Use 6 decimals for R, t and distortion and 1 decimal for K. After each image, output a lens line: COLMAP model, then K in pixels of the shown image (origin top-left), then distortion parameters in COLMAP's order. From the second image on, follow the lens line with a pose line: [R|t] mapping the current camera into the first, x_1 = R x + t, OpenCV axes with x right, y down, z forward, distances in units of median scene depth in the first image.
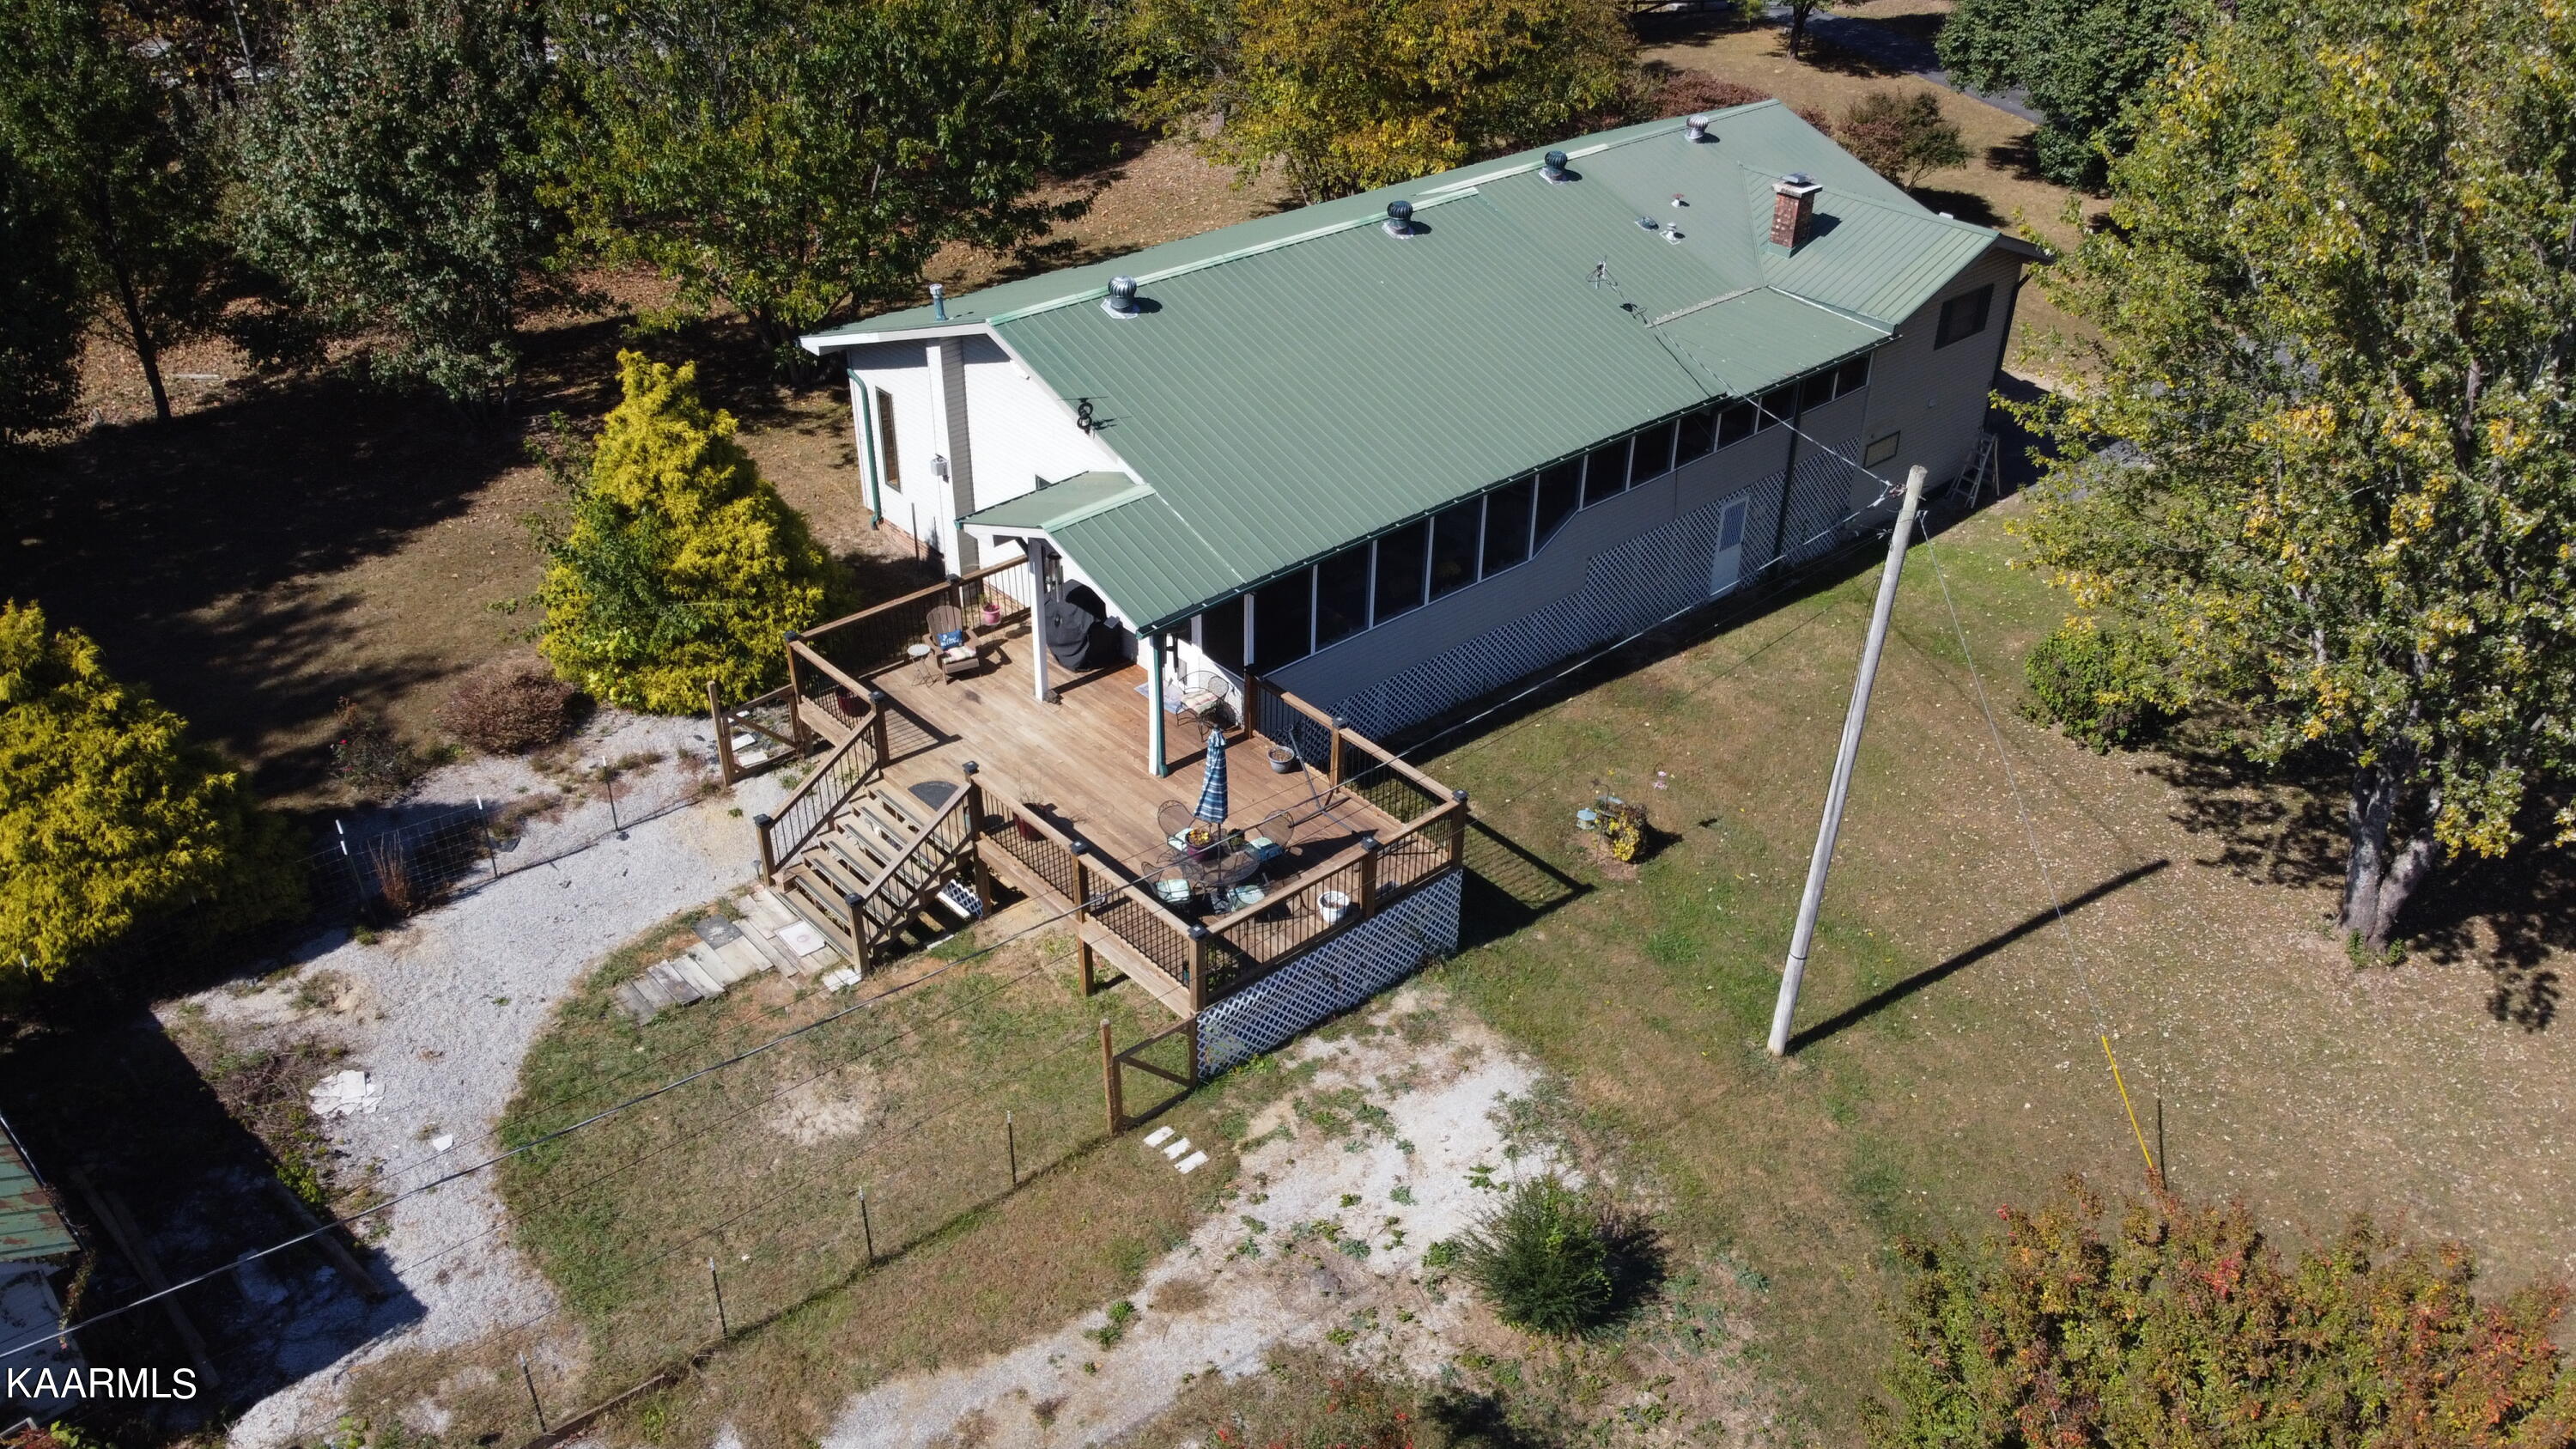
lens RADIAL K [[1972.9, 0, 1296.4], [0, 1972.9, 714.1], [0, 0, 1]] dist [0.002629, -0.009322]
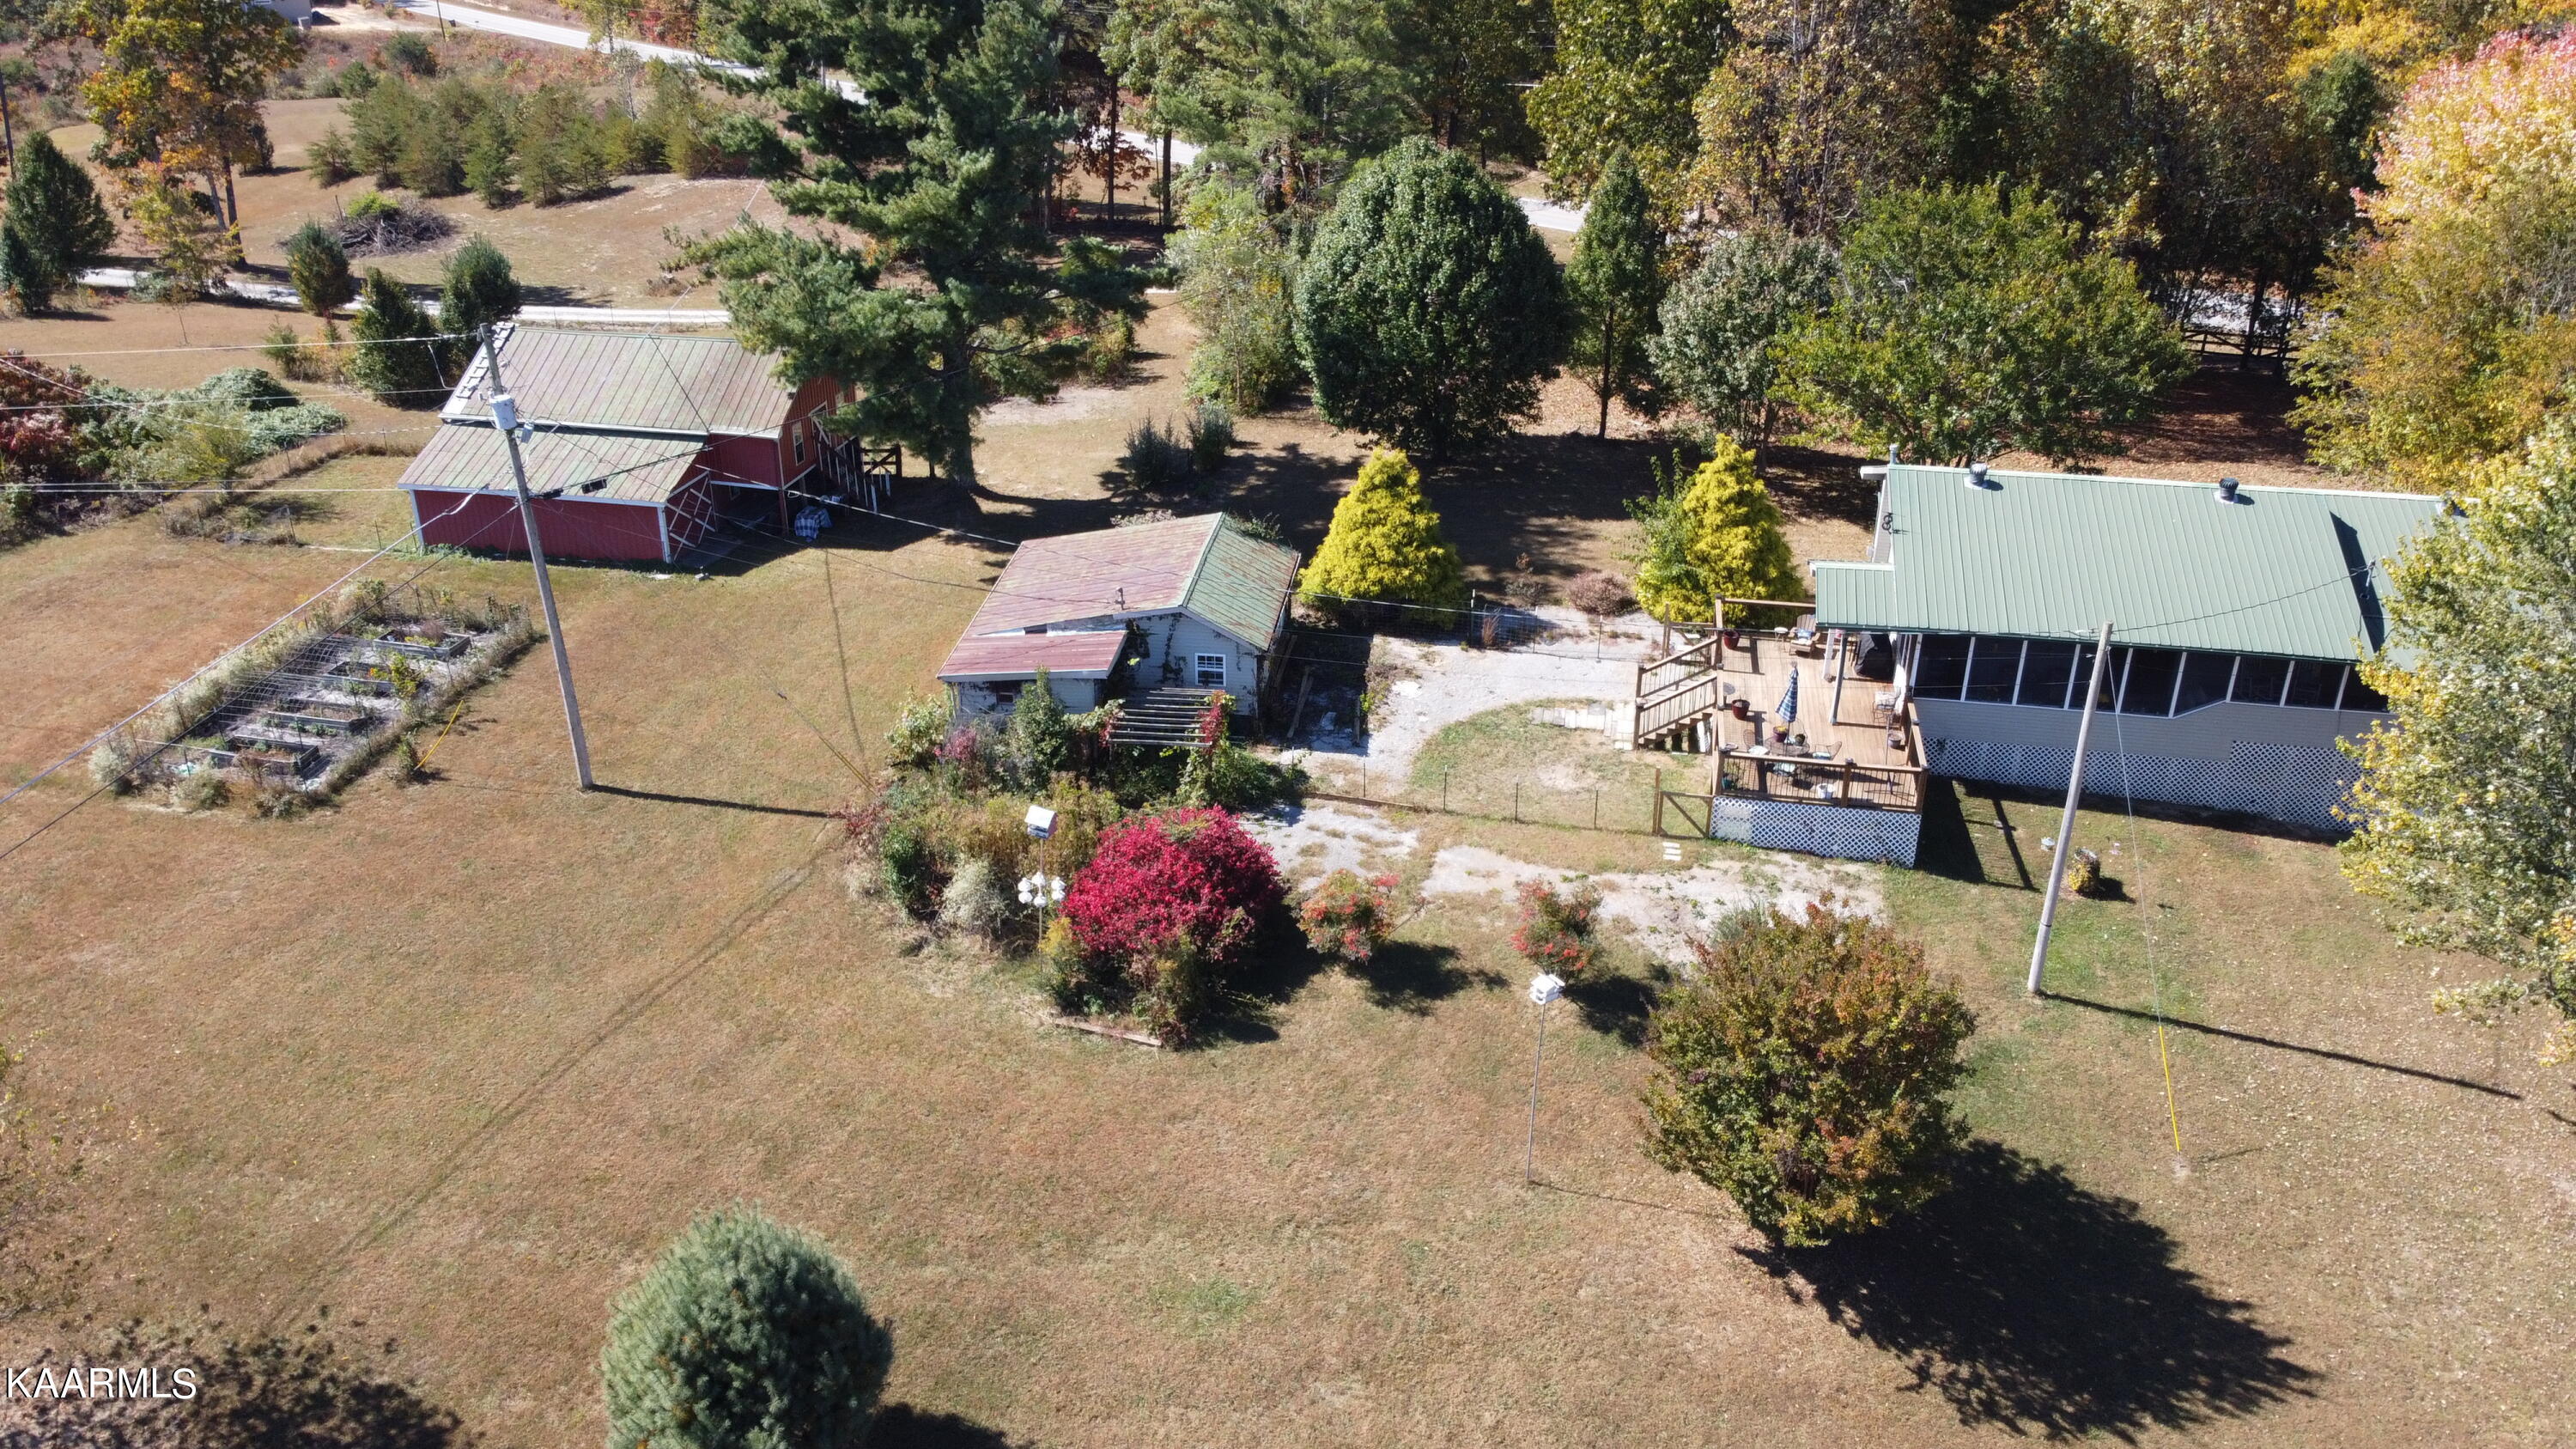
lens RADIAL K [[1972.9, 0, 1273.8], [0, 1972.9, 721.7], [0, 0, 1]] dist [0.002629, -0.009322]
pose [[0.602019, 0.334788, -0.724907, 0.877061], [-0.411485, 0.908101, 0.077664, 0.095588], [0.684290, 0.251534, 0.684455, -0.514556]]
